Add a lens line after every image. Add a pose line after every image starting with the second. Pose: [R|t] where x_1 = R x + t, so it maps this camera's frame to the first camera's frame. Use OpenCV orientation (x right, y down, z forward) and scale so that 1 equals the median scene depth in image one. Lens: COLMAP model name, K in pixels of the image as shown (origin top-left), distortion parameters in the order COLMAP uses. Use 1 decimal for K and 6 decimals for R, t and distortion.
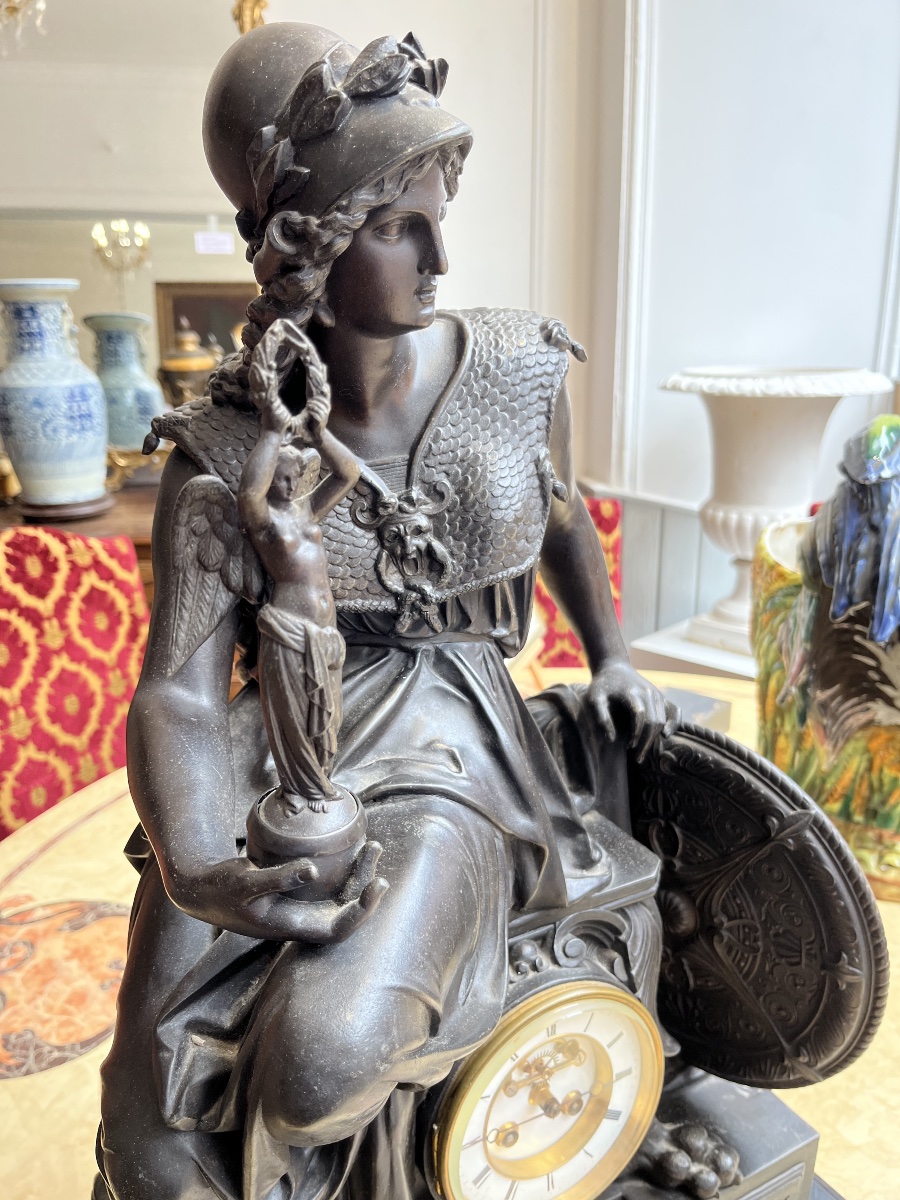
lens RADIAL K [[920.9, 0, 444.2], [0, 920.9, 603.9], [0, 0, 1]] dist [0.054921, -0.094202]
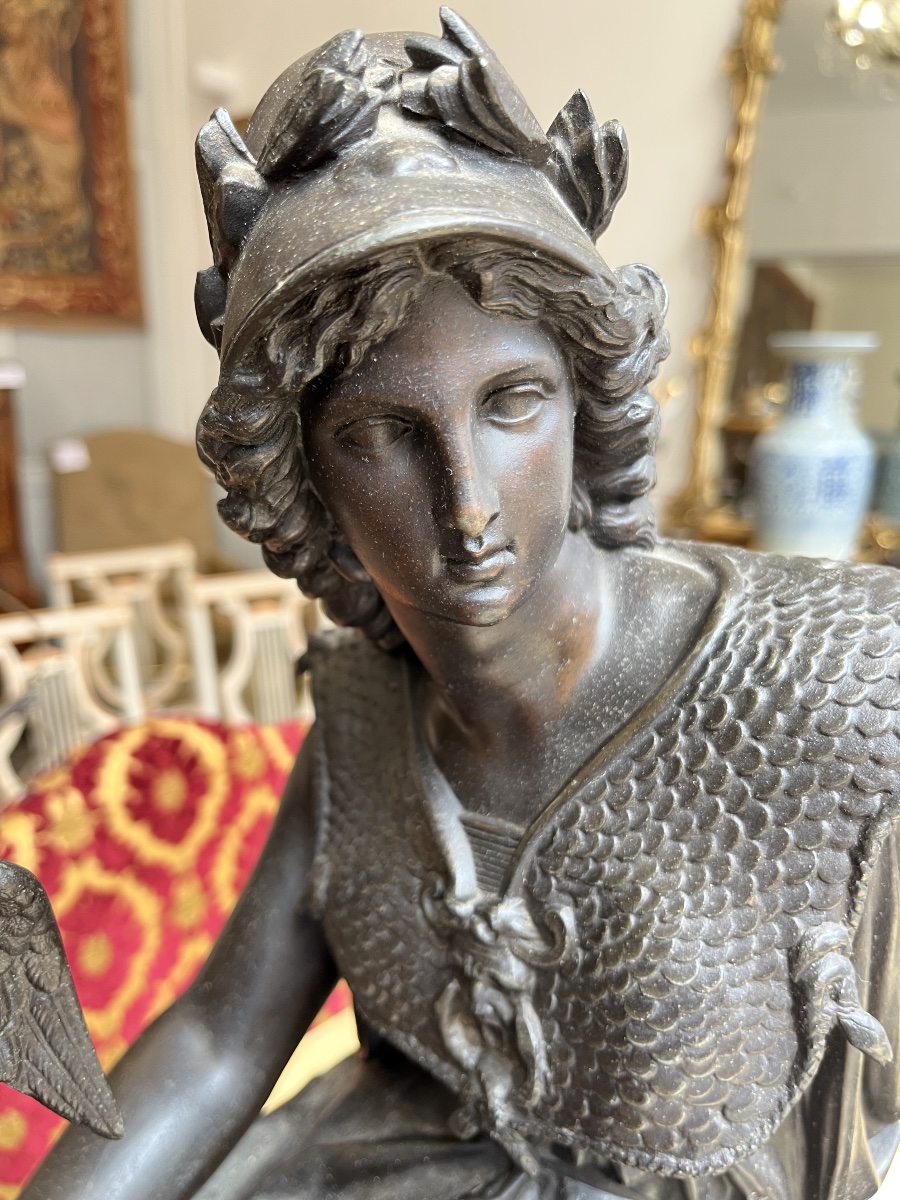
lens RADIAL K [[963.2, 0, 450.0], [0, 963.2, 600.0], [0, 0, 1]] dist [-0.024822, -0.005352]
pose [[0.654129, 0.218673, -0.724083, 0.282192], [-0.253760, 0.965261, 0.062264, -0.301522], [0.712545, 0.143015, 0.686896, 0.588143]]
